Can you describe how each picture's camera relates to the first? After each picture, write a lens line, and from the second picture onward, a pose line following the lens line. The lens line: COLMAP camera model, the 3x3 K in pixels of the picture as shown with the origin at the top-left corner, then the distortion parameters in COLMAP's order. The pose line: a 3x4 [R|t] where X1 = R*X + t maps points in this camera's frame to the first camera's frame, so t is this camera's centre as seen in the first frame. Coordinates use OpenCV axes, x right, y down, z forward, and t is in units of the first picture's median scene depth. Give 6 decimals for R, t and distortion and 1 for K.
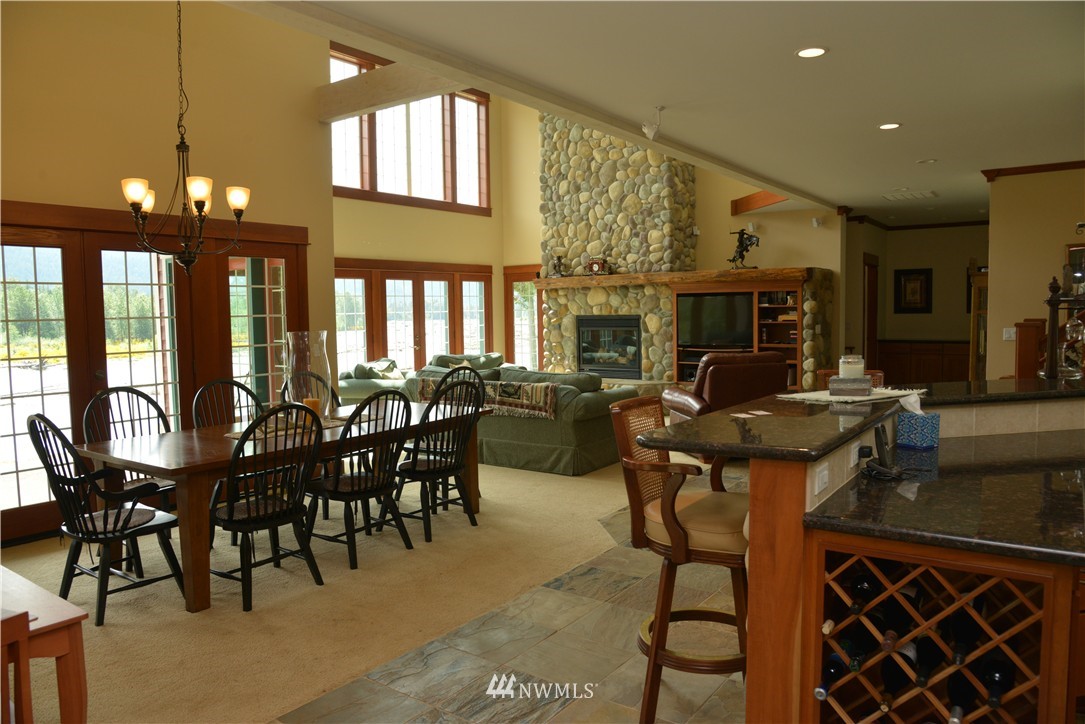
lens RADIAL K [[738.1, 0, 544.2], [0, 738.1, 361.4], [0, 0, 1]] dist [-0.094275, 0.031069]
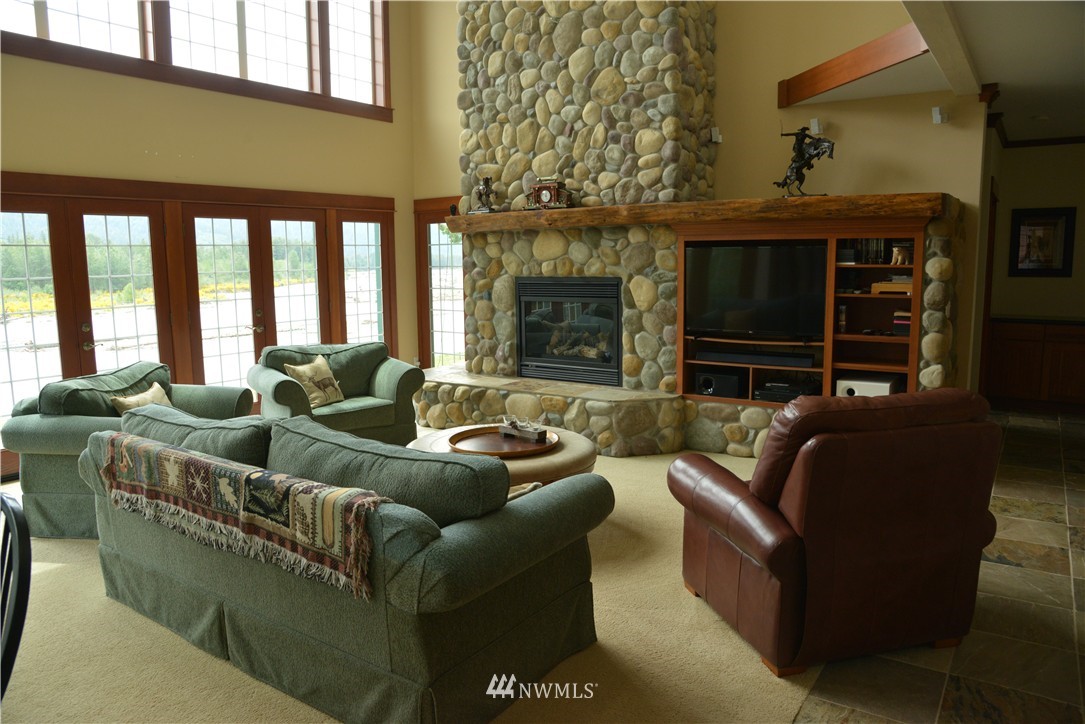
lens RADIAL K [[738.1, 0, 542.0], [0, 738.1, 359.1], [0, 0, 1]] dist [-0.094275, 0.031069]
pose [[0.999728, 0.002090, 0.023244, 0.054378], [-0.003576, 0.997939, 0.064074, -0.035663], [-0.023062, -0.064139, 0.997674, 0.412695]]
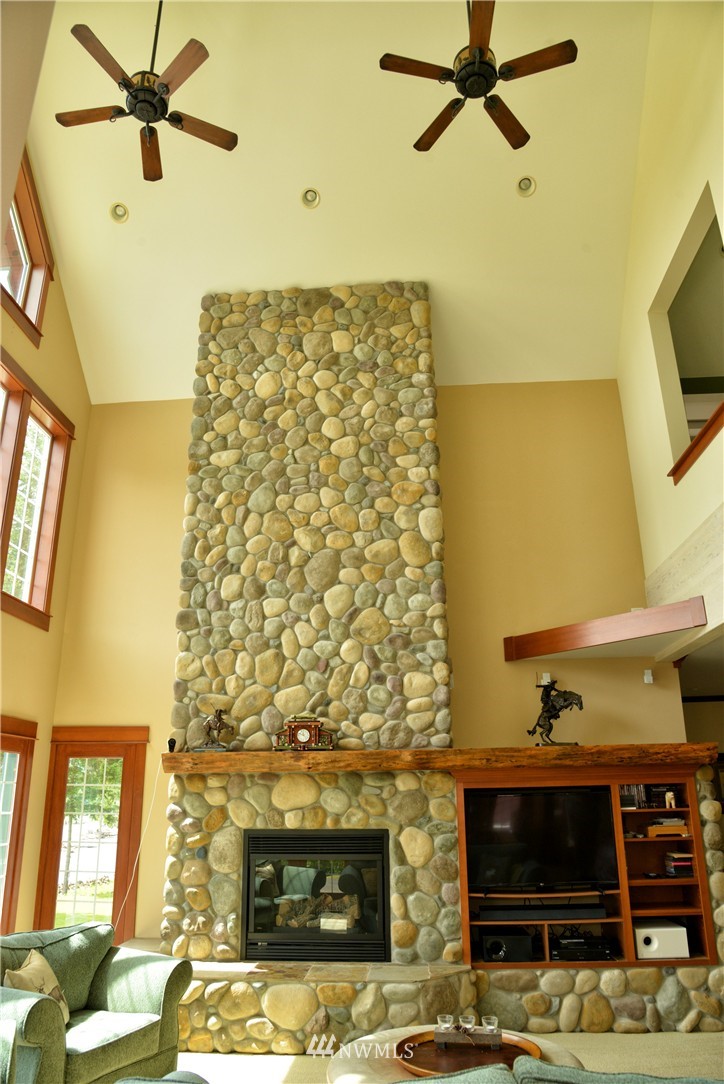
lens RADIAL K [[757.9, 0, 358.3], [0, 757.9, 539.0], [0, 0, 1]] dist [-0.101842, 0.043747]
pose [[0.855421, 0.178441, 0.486223, -0.185239], [0.030708, 0.919652, -0.391532, -0.045586], [-0.517022, 0.349856, 0.781210, 0.518440]]
